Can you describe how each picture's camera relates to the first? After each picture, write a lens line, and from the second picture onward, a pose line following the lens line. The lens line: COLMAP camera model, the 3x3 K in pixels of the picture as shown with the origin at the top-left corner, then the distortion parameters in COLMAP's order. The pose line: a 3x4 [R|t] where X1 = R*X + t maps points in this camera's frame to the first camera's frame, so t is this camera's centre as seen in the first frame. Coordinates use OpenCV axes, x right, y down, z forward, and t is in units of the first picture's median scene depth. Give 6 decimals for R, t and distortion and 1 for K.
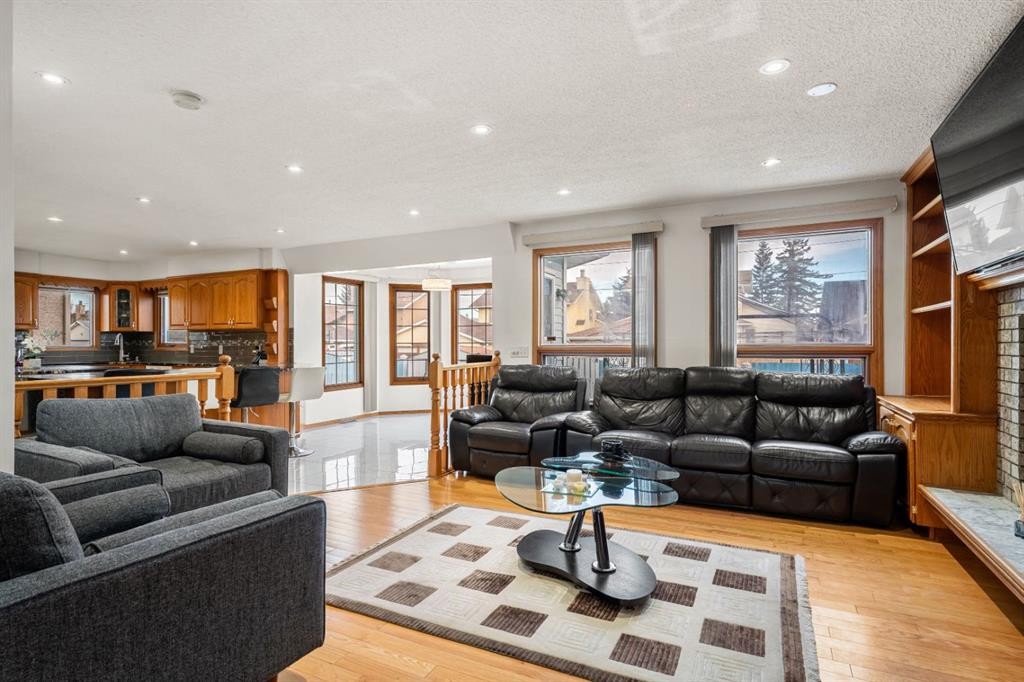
lens RADIAL K [[514.6, 0, 506.9], [0, 514.6, 345.5], [0, 0, 1]] dist [0.008089, -0.002095]
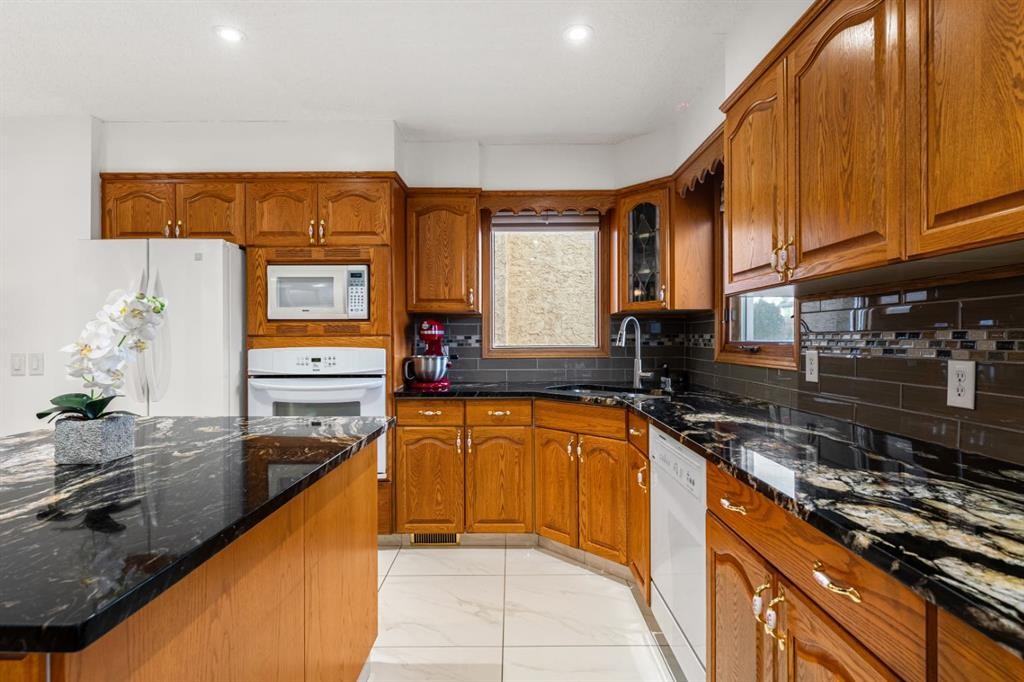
lens RADIAL K [[514.6, 0, 507.7], [0, 514.6, 335.6], [0, 0, 1]] dist [0.008089, -0.002095]
pose [[0.438760, -0.006134, -0.898583, -0.505865], [0.000992, 0.999979, -0.006342, -0.007768], [0.898604, 0.001891, 0.438757, 0.853281]]
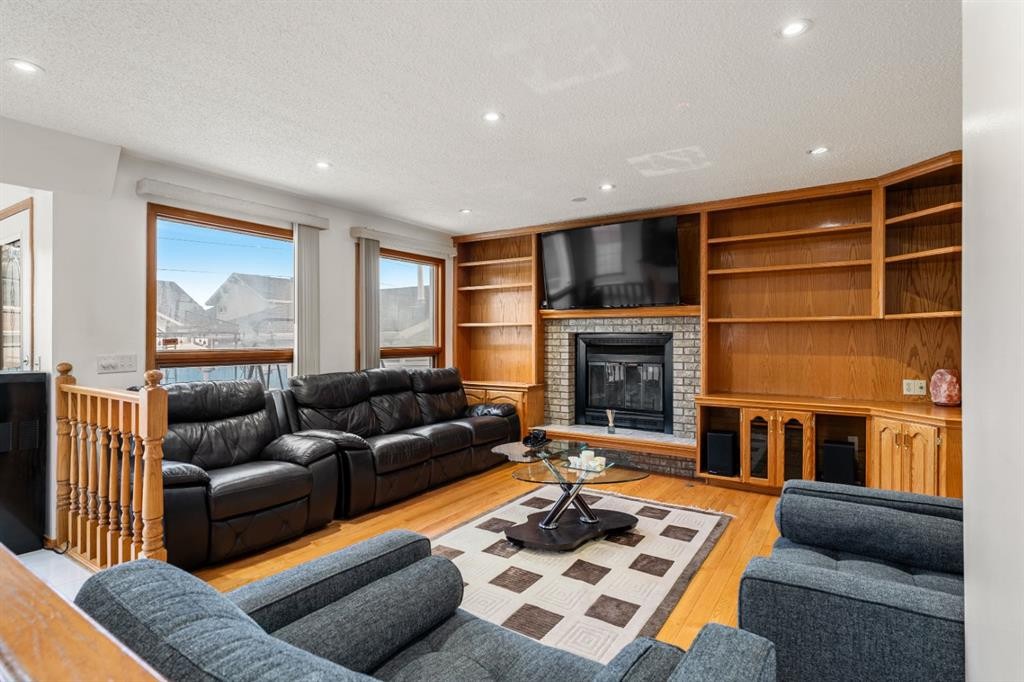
lens RADIAL K [[514.6, 0, 505.5], [0, 514.6, 338.6], [0, 0, 1]] dist [0.008089, -0.002095]
pose [[0.130278, 0.004334, 0.991468, -0.406909], [0.005161, 0.999974, -0.005050, -0.009319], [-0.991464, 0.005775, 0.130252, 0.368998]]
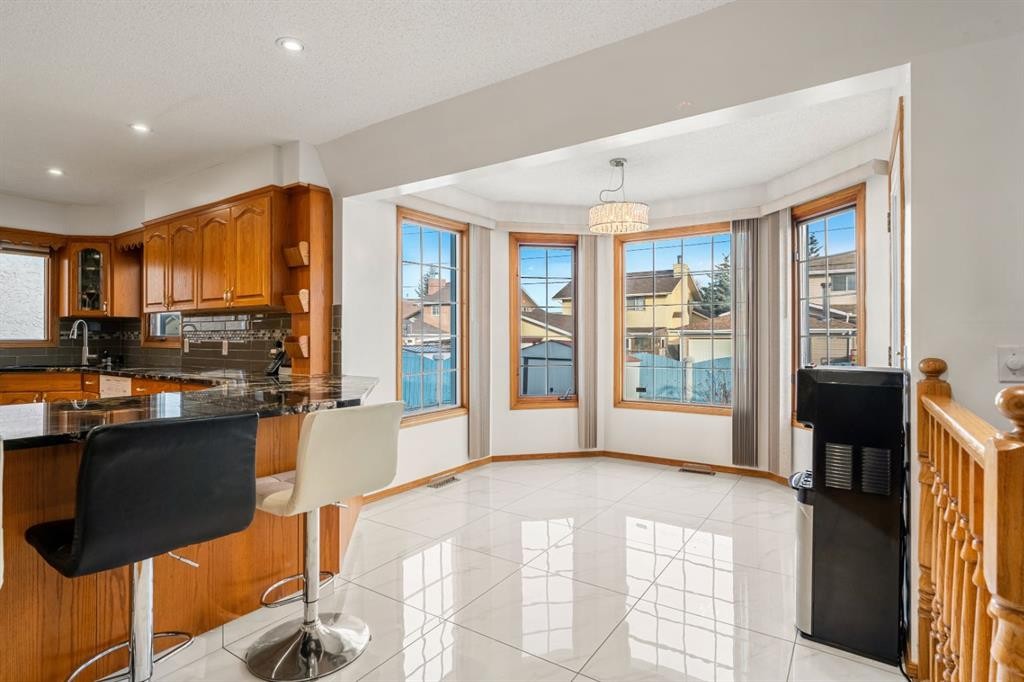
lens RADIAL K [[514.6, 0, 507.6], [0, 514.6, 339.1], [0, 0, 1]] dist [0.008089, -0.002095]
pose [[0.990410, 0.002003, -0.138148, -0.185282], [-0.002230, 0.999996, -0.001488, -0.000755], [0.138145, 0.001781, 0.990410, 0.527355]]
